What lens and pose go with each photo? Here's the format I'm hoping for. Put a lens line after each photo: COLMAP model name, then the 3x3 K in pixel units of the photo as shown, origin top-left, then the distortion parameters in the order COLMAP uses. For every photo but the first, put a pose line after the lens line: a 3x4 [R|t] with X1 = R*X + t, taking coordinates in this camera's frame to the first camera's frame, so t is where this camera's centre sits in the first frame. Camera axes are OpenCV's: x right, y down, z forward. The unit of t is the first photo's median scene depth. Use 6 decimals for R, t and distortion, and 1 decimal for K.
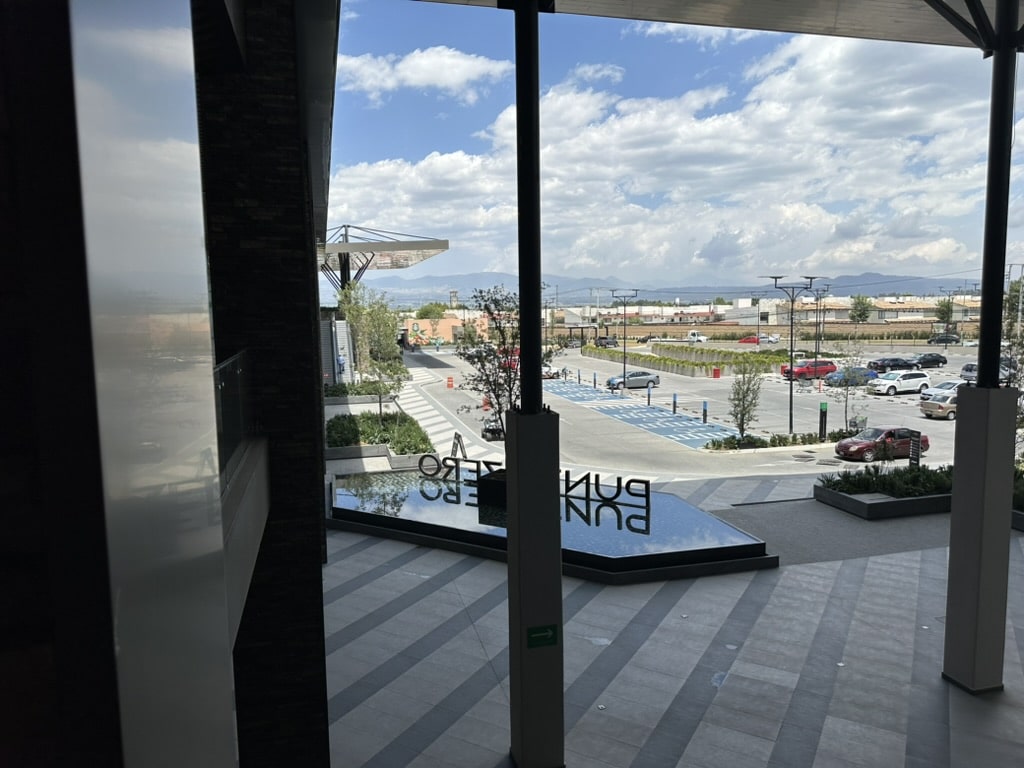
lens RADIAL K [[721.6, 0, 508.0], [0, 721.6, 379.9], [0, 0, 1]] dist [0.066980, -0.081011]
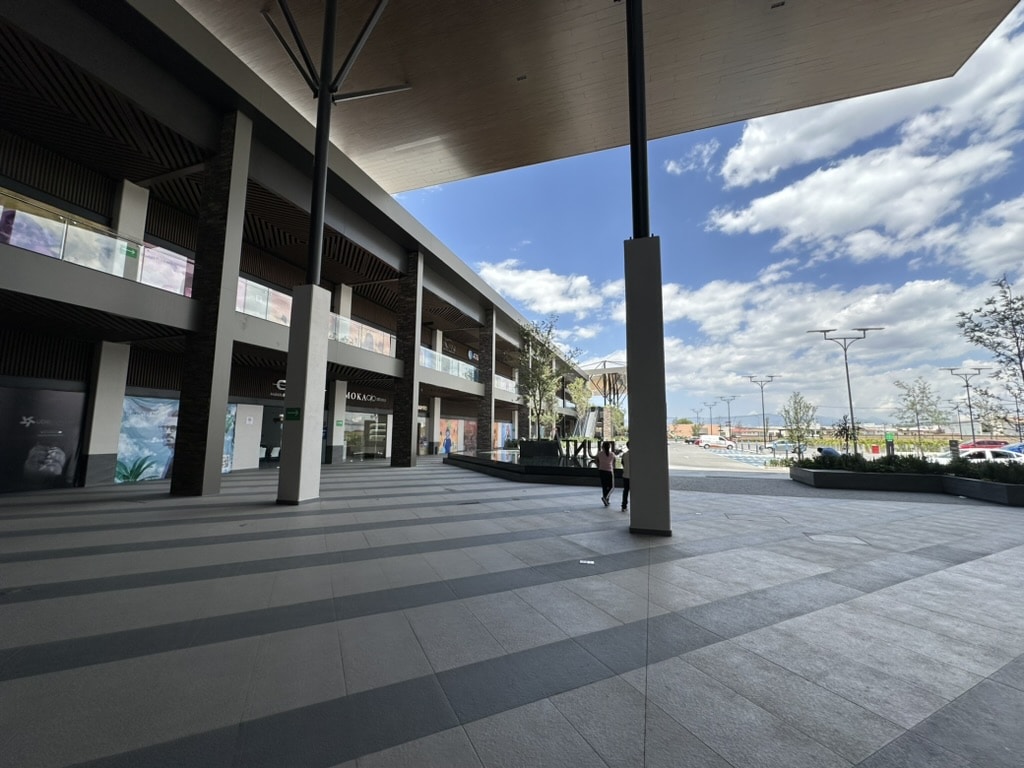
lens RADIAL K [[410.6, 0, 511.0], [0, 410.6, 384.2], [0, 0, 1]] dist [0.000125, 0.000127]
pose [[0.835182, -0.040025, -0.548515, 0.443841], [-0.081497, 0.977331, -0.195405, 0.193835], [0.543902, 0.207901, 0.812987, 0.223949]]
